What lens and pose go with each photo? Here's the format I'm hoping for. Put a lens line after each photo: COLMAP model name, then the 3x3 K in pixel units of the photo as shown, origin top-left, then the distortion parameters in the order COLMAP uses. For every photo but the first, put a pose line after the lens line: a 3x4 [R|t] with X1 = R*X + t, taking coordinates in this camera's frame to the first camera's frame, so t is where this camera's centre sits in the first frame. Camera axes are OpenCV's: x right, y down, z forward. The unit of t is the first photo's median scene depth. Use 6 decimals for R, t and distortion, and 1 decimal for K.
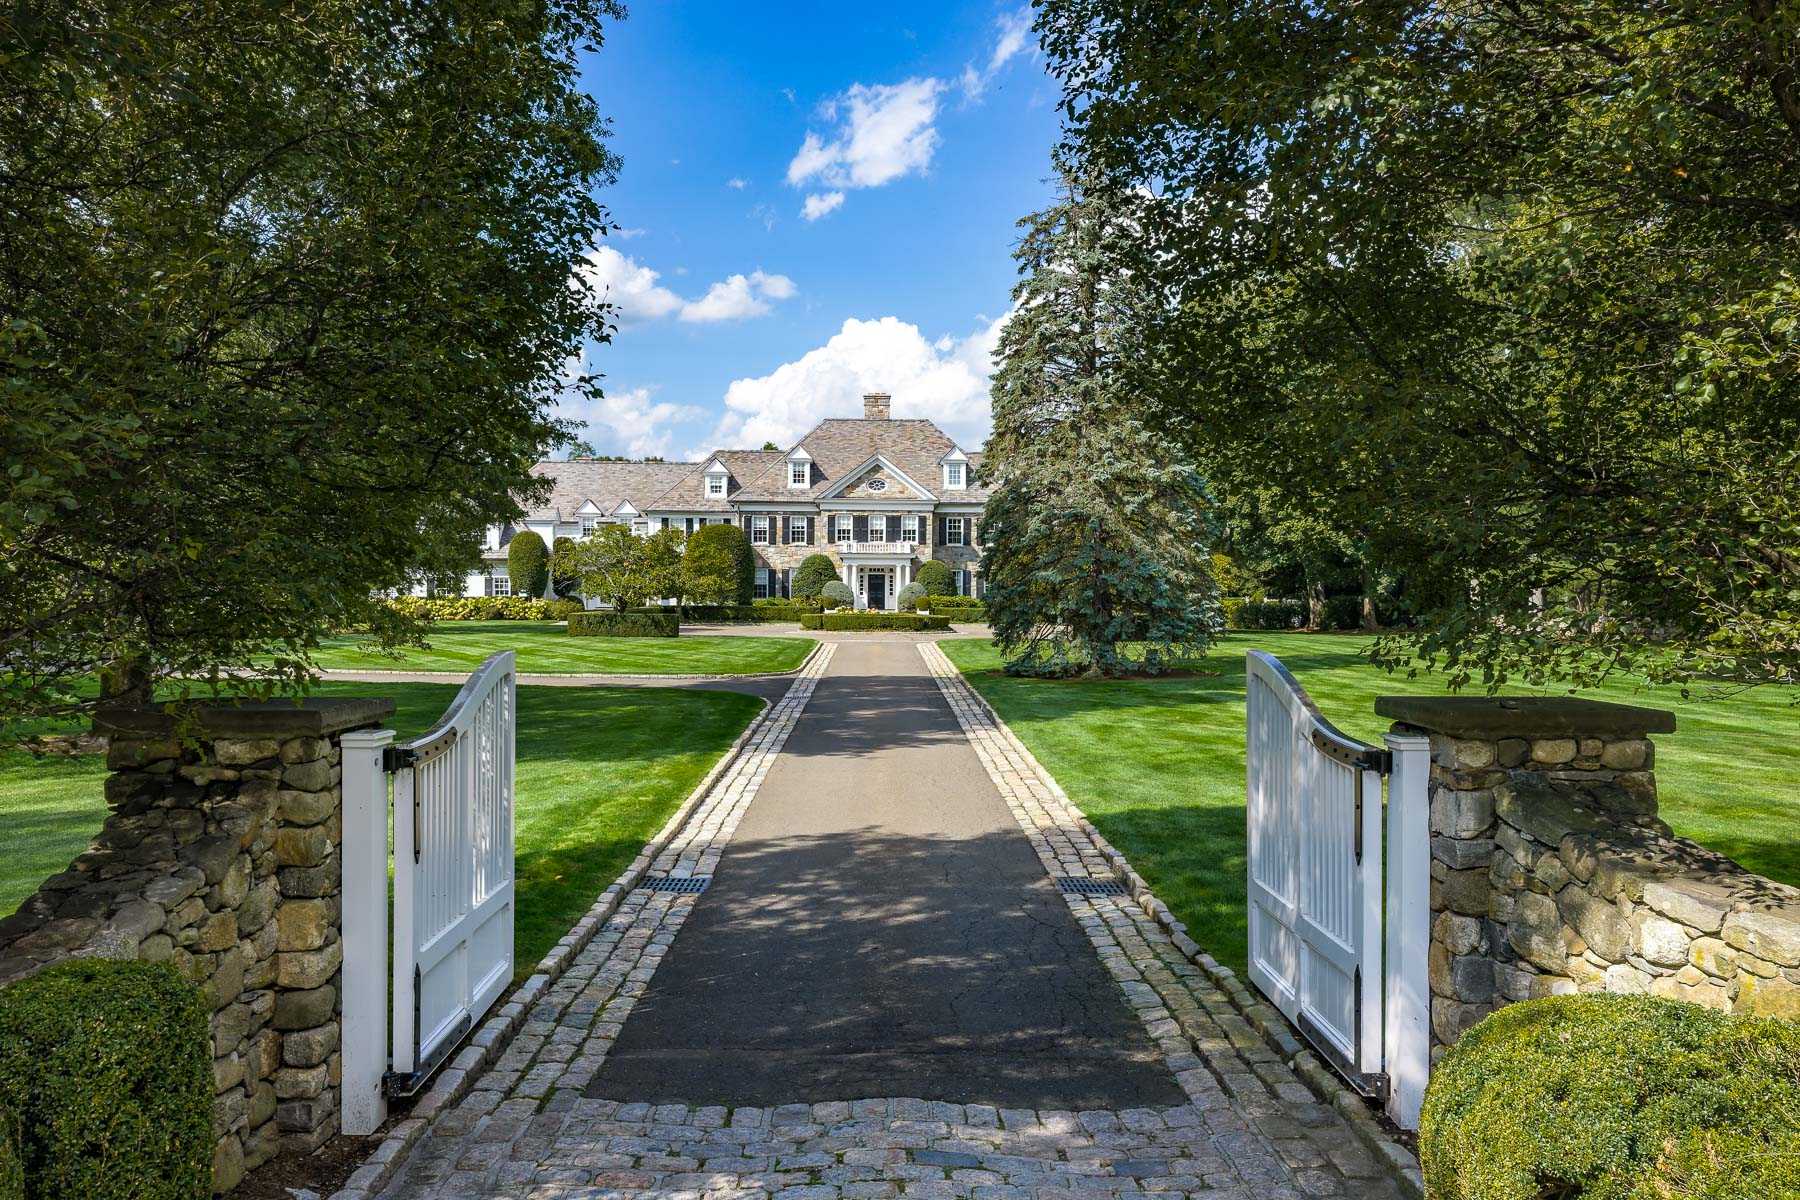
lens RADIAL K [[1377.5, 0, 900.0], [0, 1377.5, 600.0], [0, 0, 1]] dist [0.002437, 0.001061]
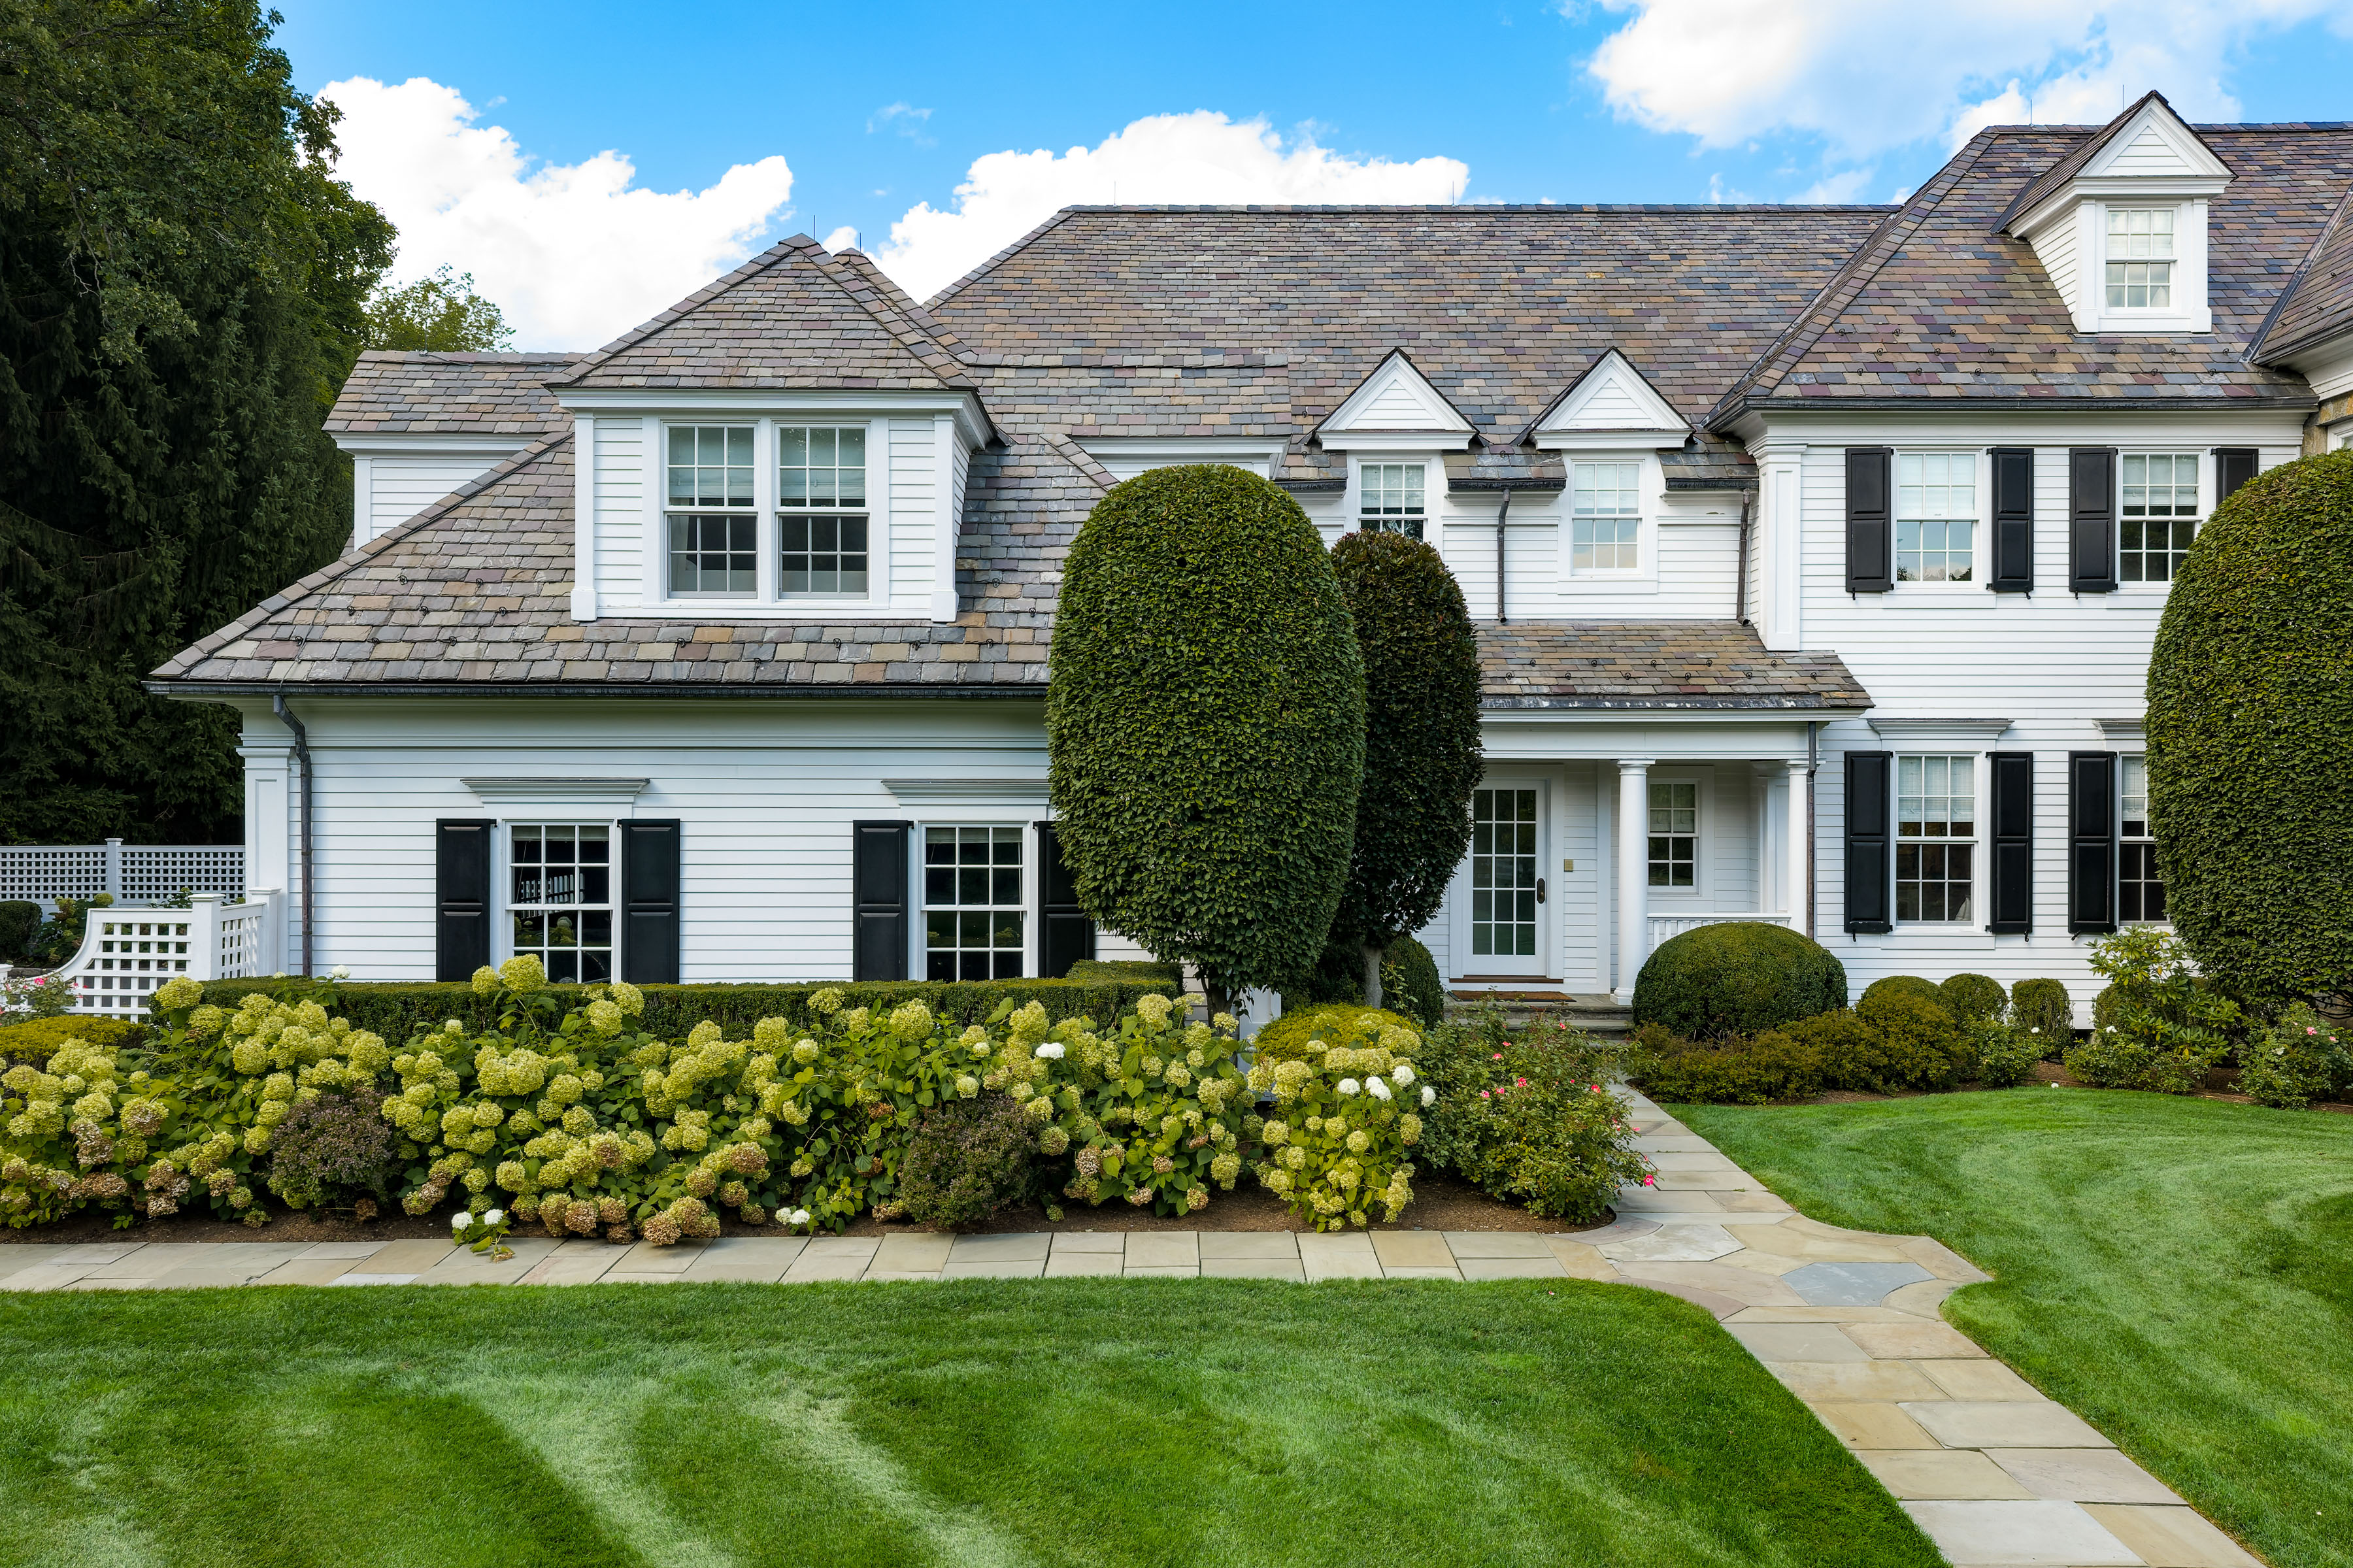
lens RADIAL K [[1881.9, 0, 1176.5], [0, 1881.9, 784.0], [0, 0, 1]] dist [0.029530, -0.013192]
pose [[0.999178, -0.005774, -0.040116, -0.485905], [0.005845, 0.999982, 0.001675, -0.037845], [0.040106, -0.001908, 0.999194, 1.509487]]
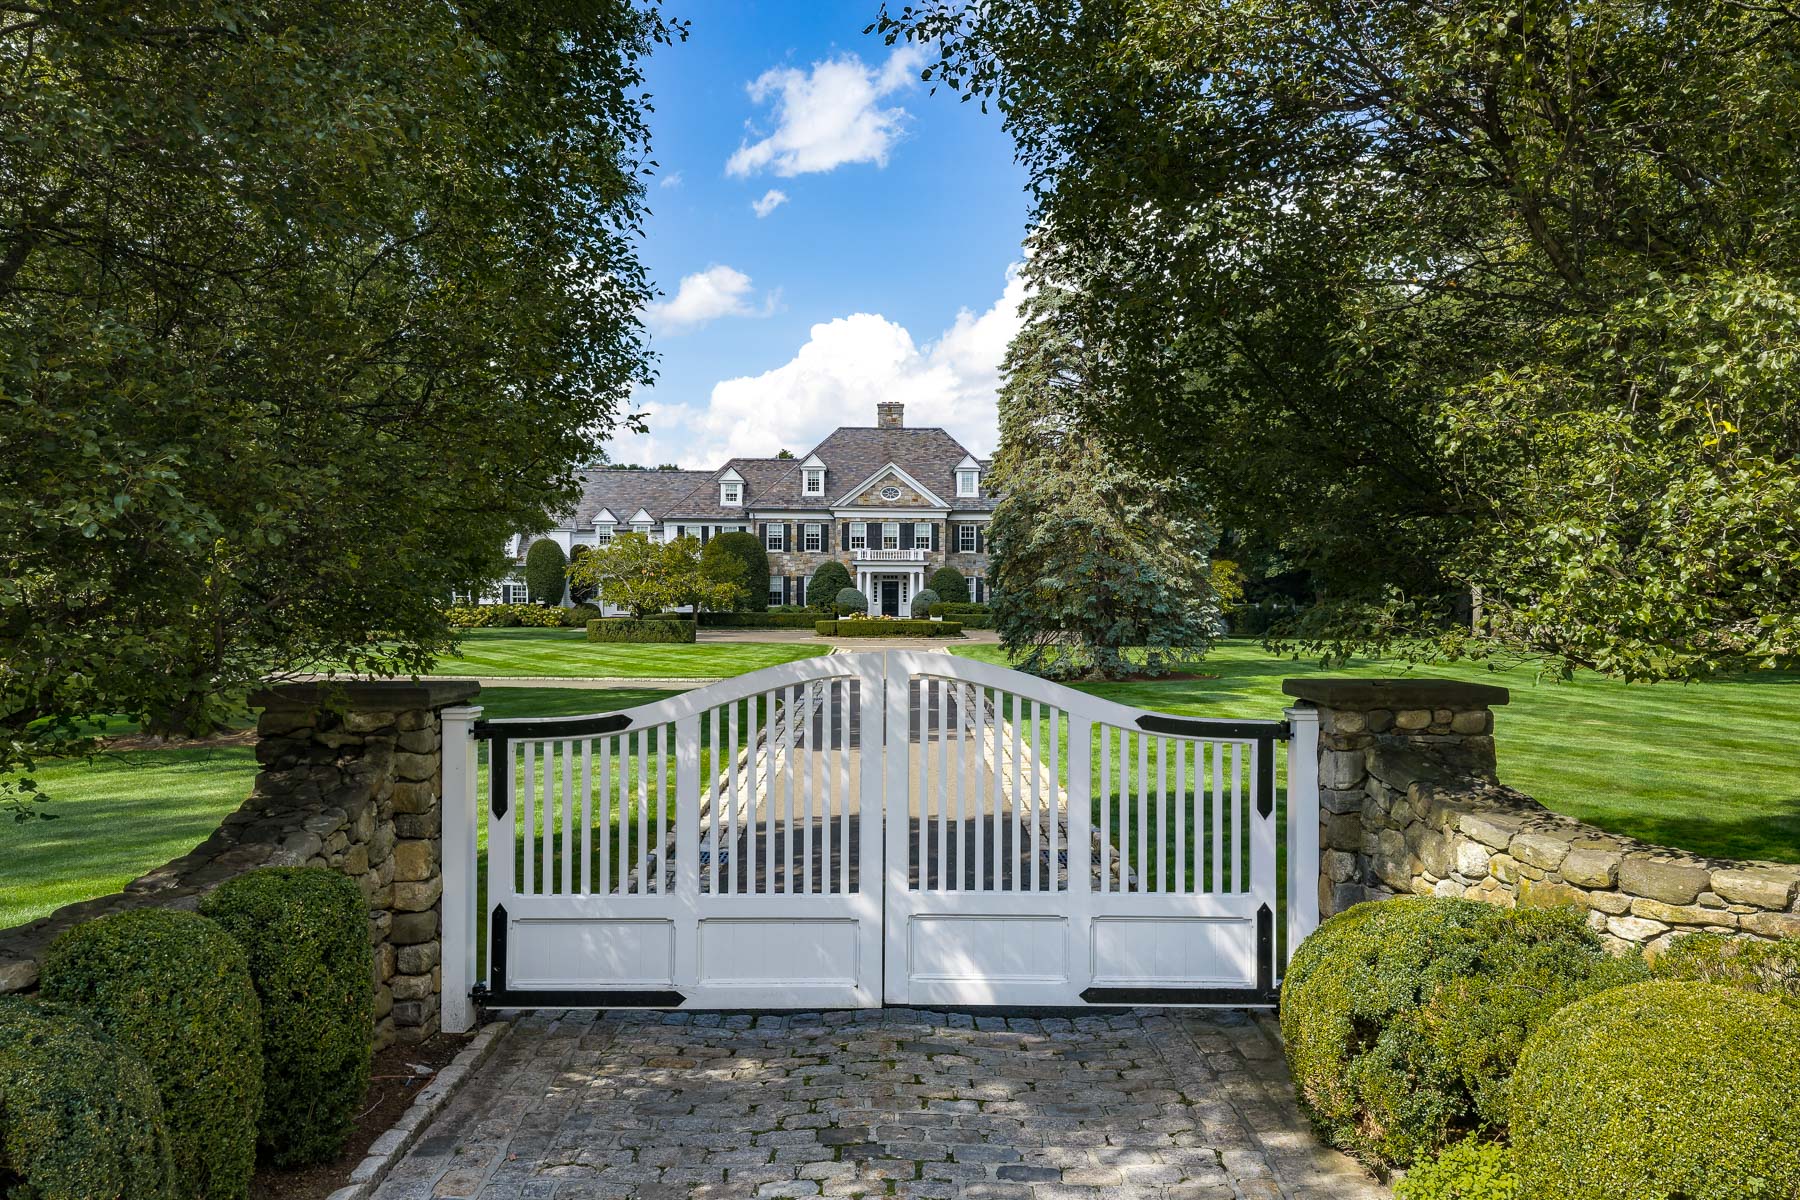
lens RADIAL K [[1439.6, 0, 900.0], [0, 1439.6, 600.0], [0, 0, 1]] dist [0.029530, -0.013192]
pose [[0.999905, -0.001078, -0.013773, 0.008706], [0.000993, 0.999980, -0.006225, 0.002921], [0.013779, 0.006211, 0.999886, -0.104301]]
